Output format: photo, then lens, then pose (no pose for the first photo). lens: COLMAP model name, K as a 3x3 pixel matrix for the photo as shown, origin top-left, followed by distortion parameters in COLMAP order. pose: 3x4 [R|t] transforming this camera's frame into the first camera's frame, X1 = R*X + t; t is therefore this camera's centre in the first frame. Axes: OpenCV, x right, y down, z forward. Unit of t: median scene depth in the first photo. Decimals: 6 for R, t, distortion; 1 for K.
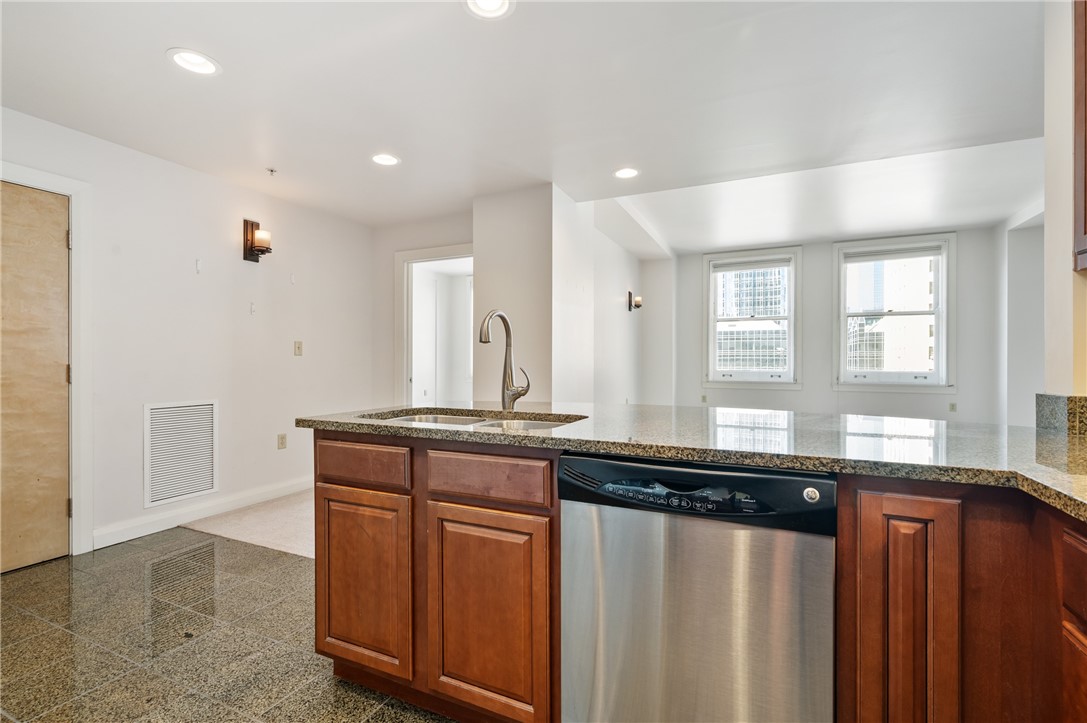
lens RADIAL K [[486.9, 0, 543.5], [0, 486.9, 361.5], [0, 0, 1]] dist [-0.001144, -0.000077]
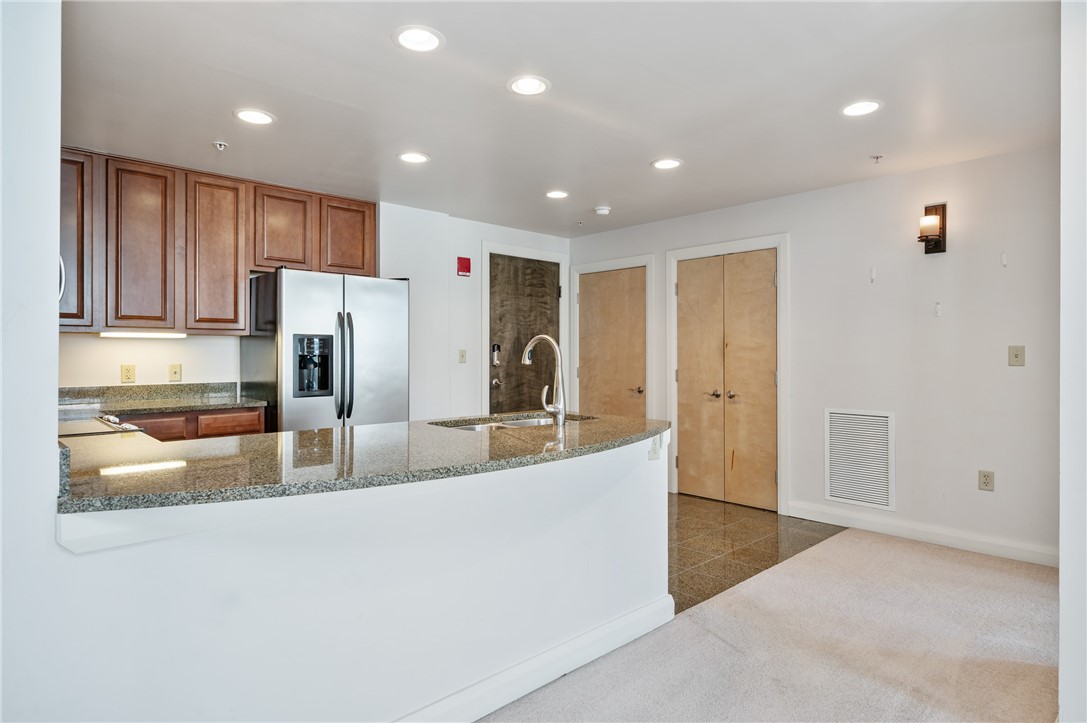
lens RADIAL K [[601.3, 0, 546.0], [0, 601.3, 355.1], [0, 0, 1]] dist [-0.002035, -0.000263]
pose [[-0.374876, -0.000786, -0.927075, 0.324846], [-0.002552, 0.999997, 0.000184, -0.015272], [0.927071, 0.002435, -0.374877, 0.408706]]
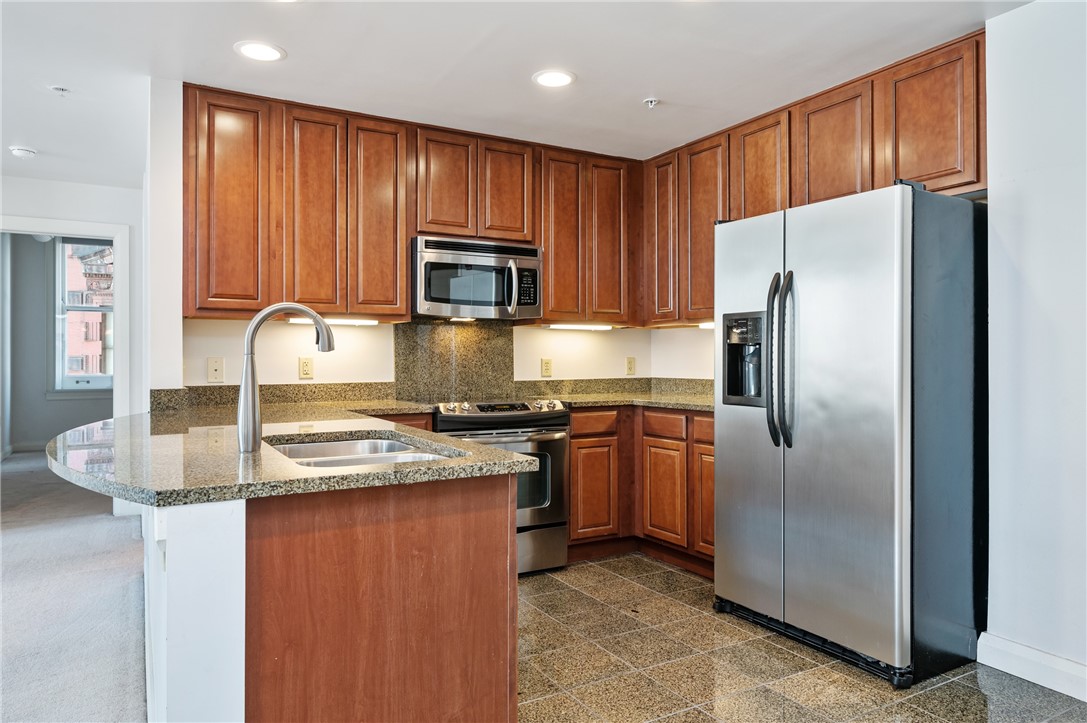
lens RADIAL K [[712.1, 0, 545.6], [0, 712.1, 354.4], [0, 0, 1]] dist [-0.002942, -0.000310]
pose [[-0.817351, 0.001736, 0.576138, -0.260971], [0.002117, 0.999998, -0.000010, -0.008096], [-0.576136, 0.001211, -0.817353, 0.431491]]
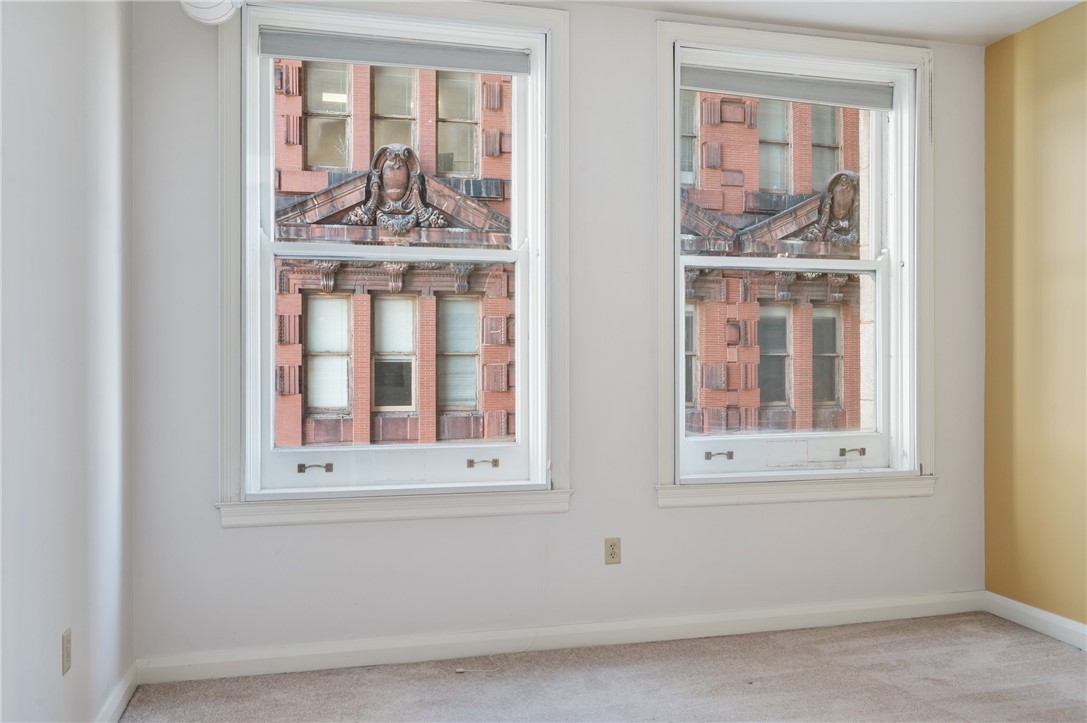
lens RADIAL K [[869.7, 0, 547.4], [0, 869.7, 363.2], [0, 0, 1]] dist [-0.000728, 0.004173]
pose [[-0.640689, -0.002982, 0.767794, 0.734808], [0.002483, 0.999979, 0.005955, -0.028186], [-0.767796, 0.005722, -0.640669, 0.068262]]
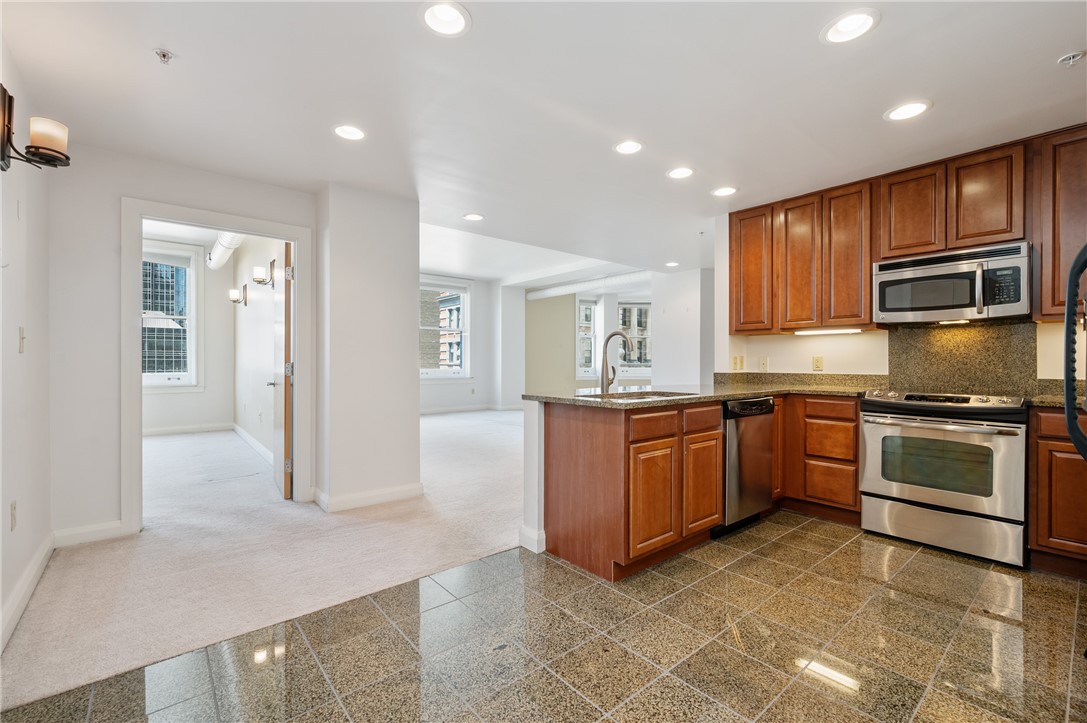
lens RADIAL K [[469.9, 0, 544.5], [0, 469.9, 362.0], [0, 0, 1]] dist [0.001139, -0.000076]
pose [[0.420312, -0.001532, 0.907378, -0.432542], [0.003088, 0.999995, 0.000258, -0.000830], [-0.907374, 0.002694, 0.420315, 0.148434]]
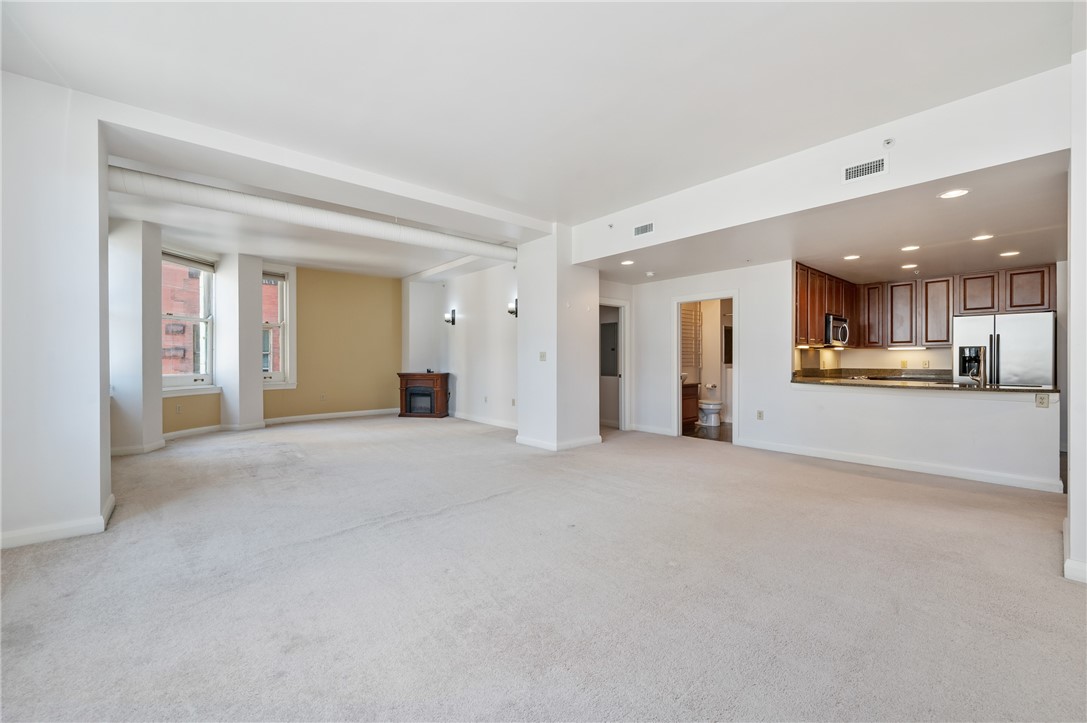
lens RADIAL K [[437.8, 0, 545.3], [0, 437.8, 360.0], [0, 0, 1]] dist [-0.001253, -0.000140]
pose [[-0.911731, -0.001795, 0.410785, 0.291844], [0.000422, 0.999986, 0.005305, -0.012305], [-0.410788, 0.005010, -0.911717, 1.099124]]
